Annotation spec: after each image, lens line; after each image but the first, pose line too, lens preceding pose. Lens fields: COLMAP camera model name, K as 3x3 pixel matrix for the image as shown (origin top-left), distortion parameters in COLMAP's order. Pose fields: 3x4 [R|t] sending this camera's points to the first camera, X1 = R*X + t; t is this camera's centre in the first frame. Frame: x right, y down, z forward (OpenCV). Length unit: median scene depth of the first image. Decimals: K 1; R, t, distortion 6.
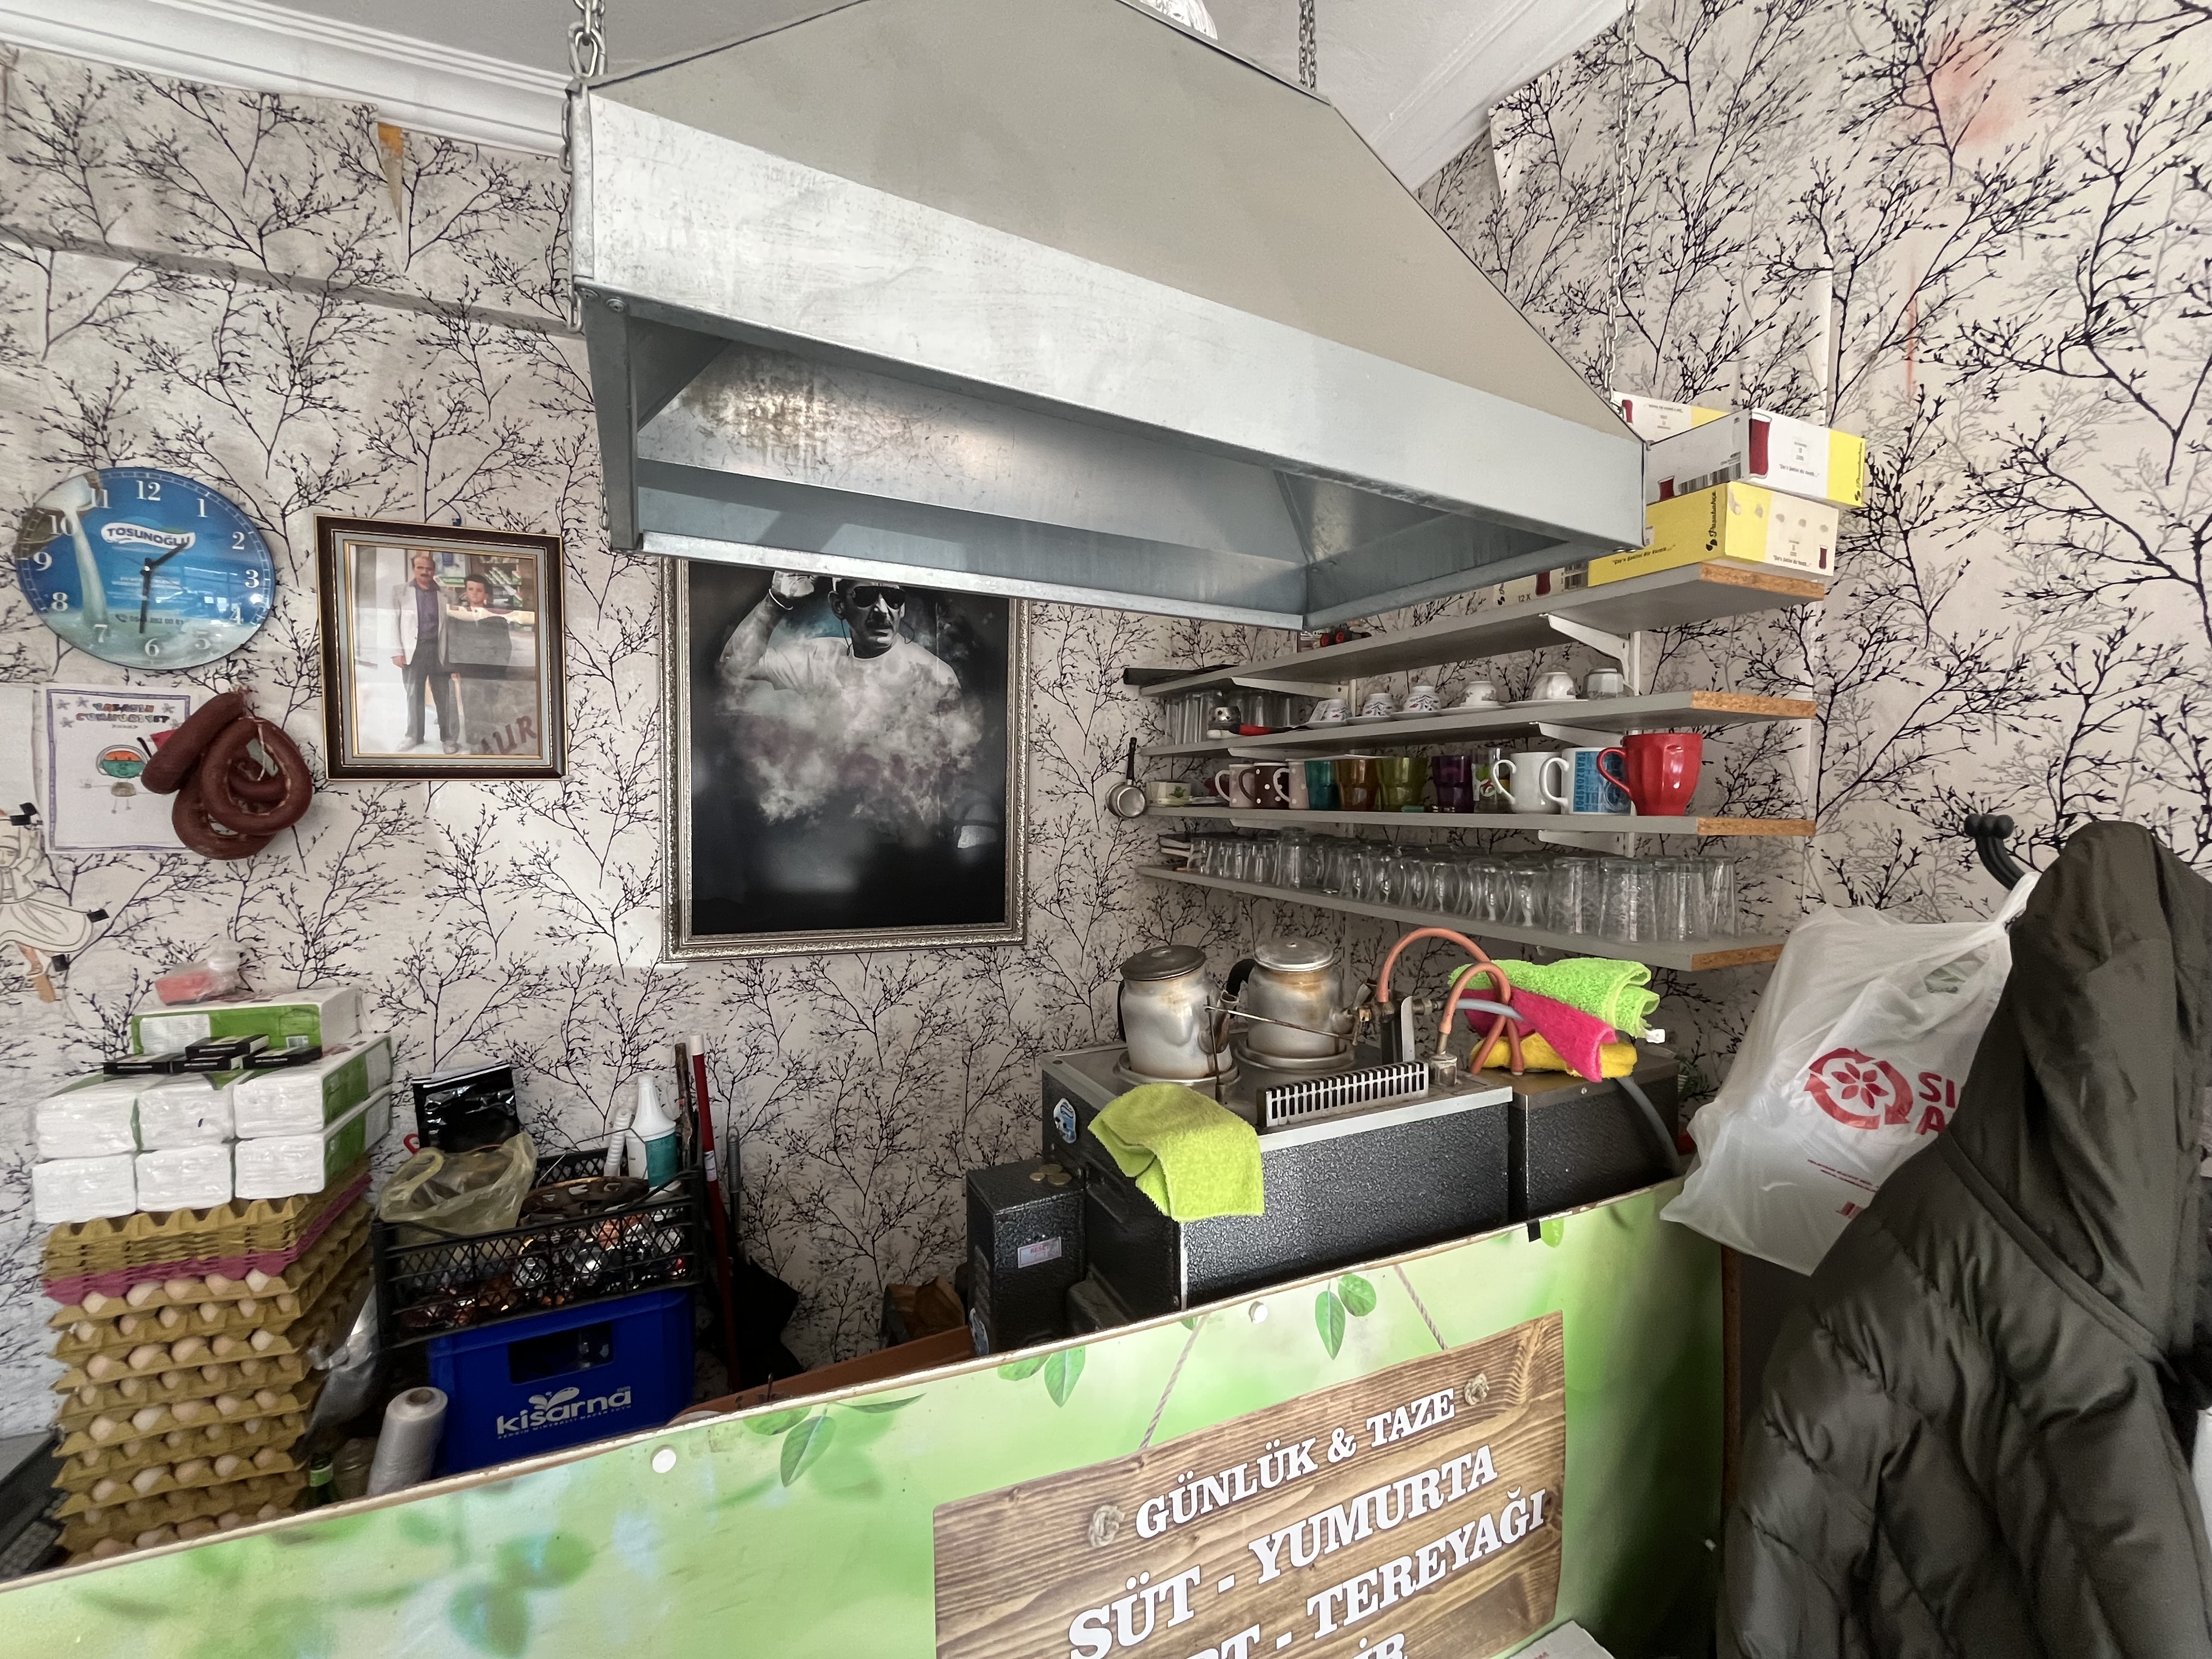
lens RADIAL K [[890.0, 0, 1101.6], [0, 890.0, 824.8], [0, 0, 1]] dist [-0.002364, -0.000713]
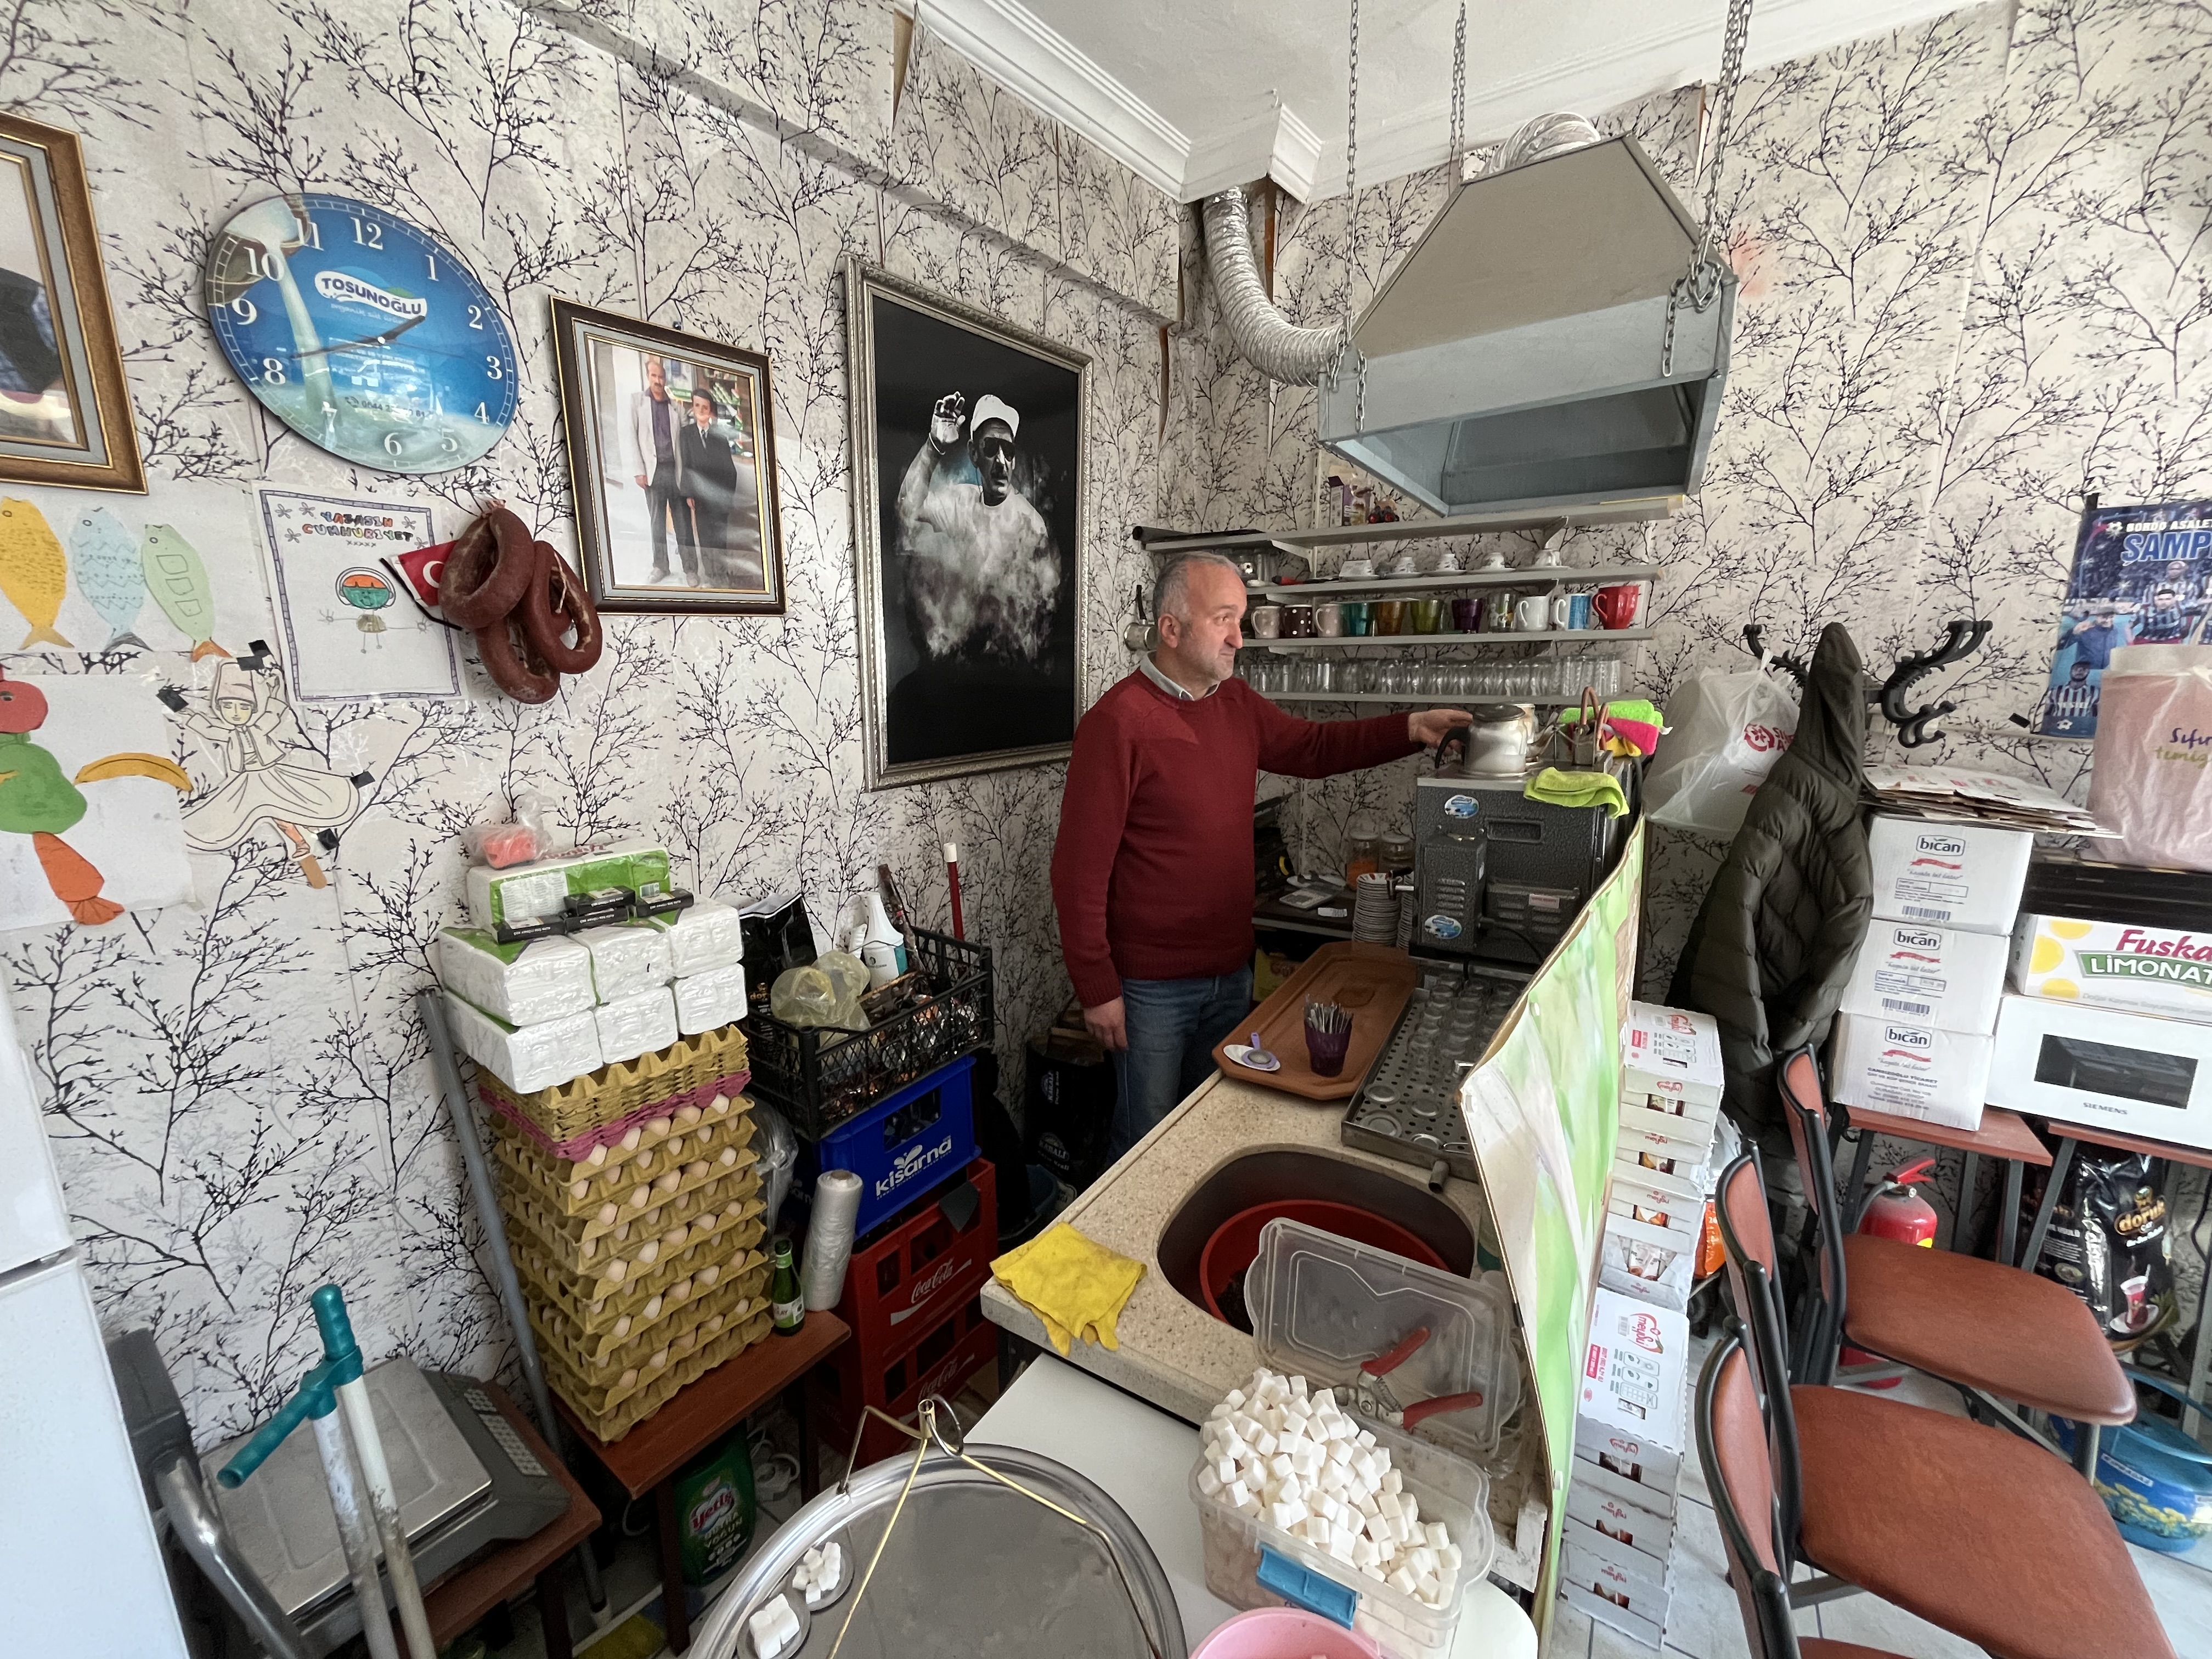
lens RADIAL K [[890.0, 0, 1101.6], [0, 890.0, 824.8], [0, 0, 1]] dist [-0.002364, -0.000713]
pose [[0.849251, -0.118595, 0.514497, -0.994943], [0.037198, 0.985465, 0.165755, 0.032925], [-0.526677, -0.121630, 0.841319, -0.067104]]
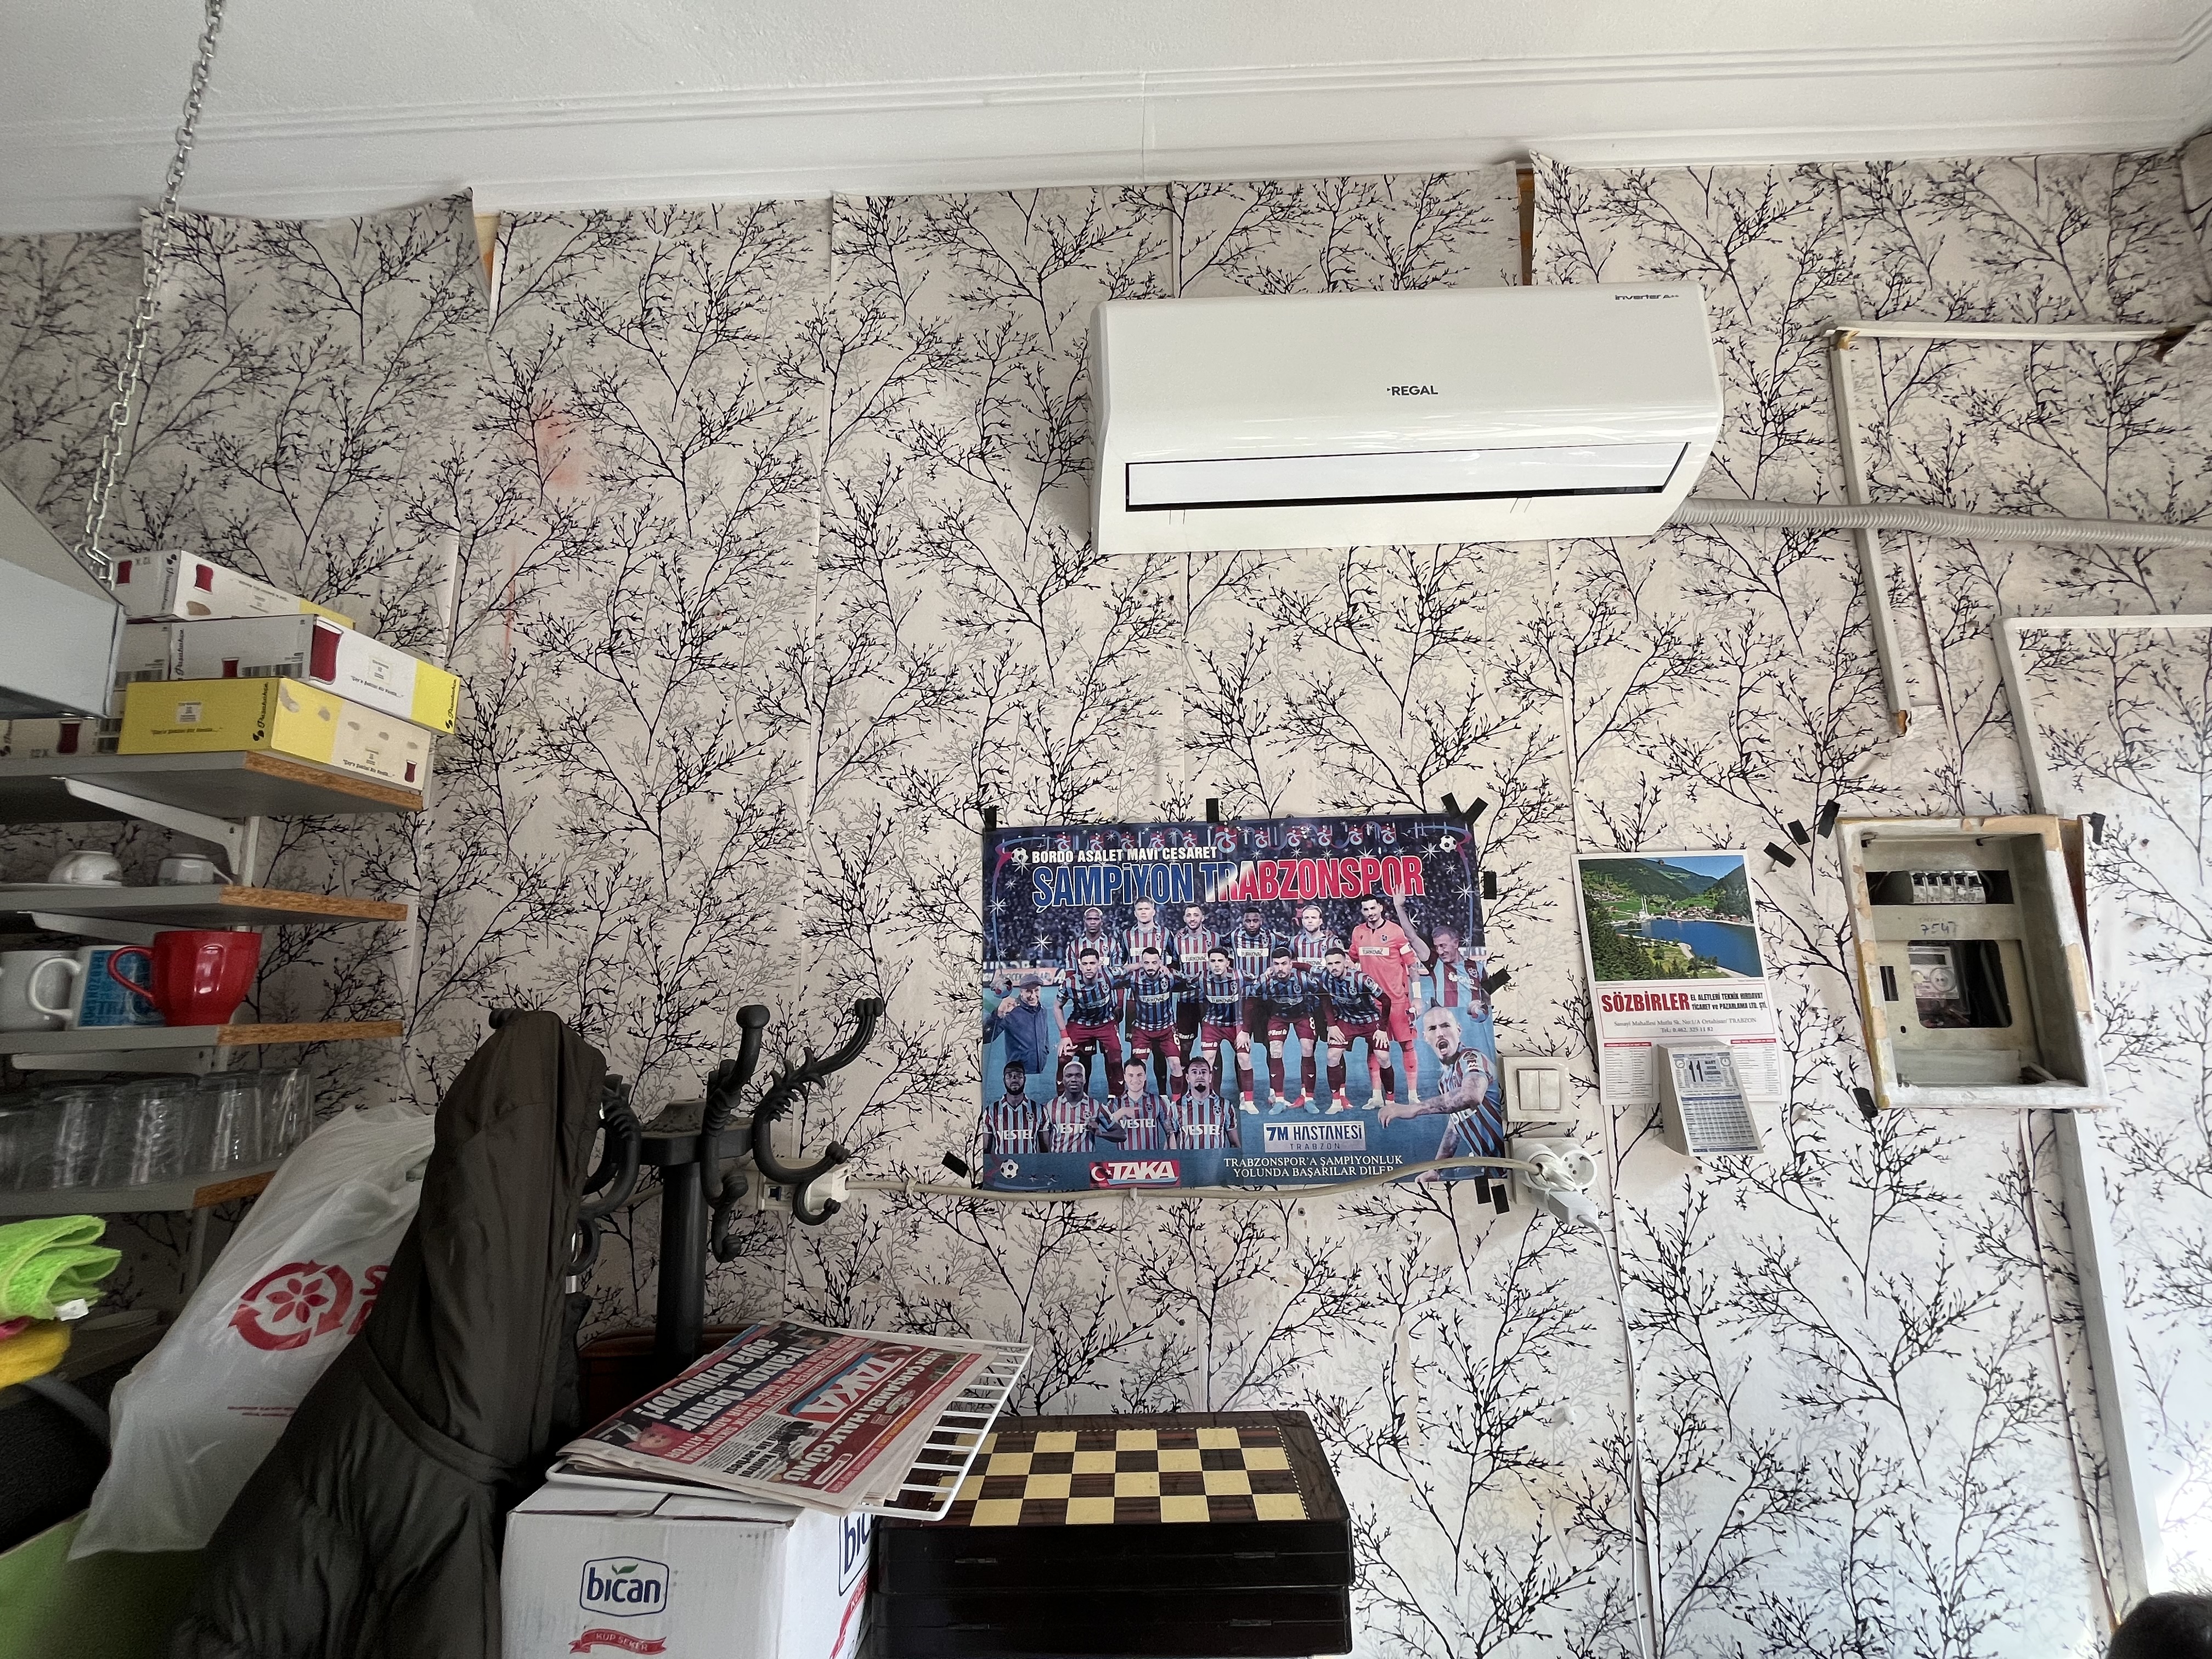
lens RADIAL K [[890.0, 0, 1101.6], [0, 890.0, 824.8], [0, 0, 1]] dist [-0.002364, -0.000713]
pose [[0.429540, 0.136922, 0.892607, 0.150518], [0.063495, 0.981413, -0.181099, 0.007514], [-0.900813, 0.134465, 0.412862, -0.131499]]
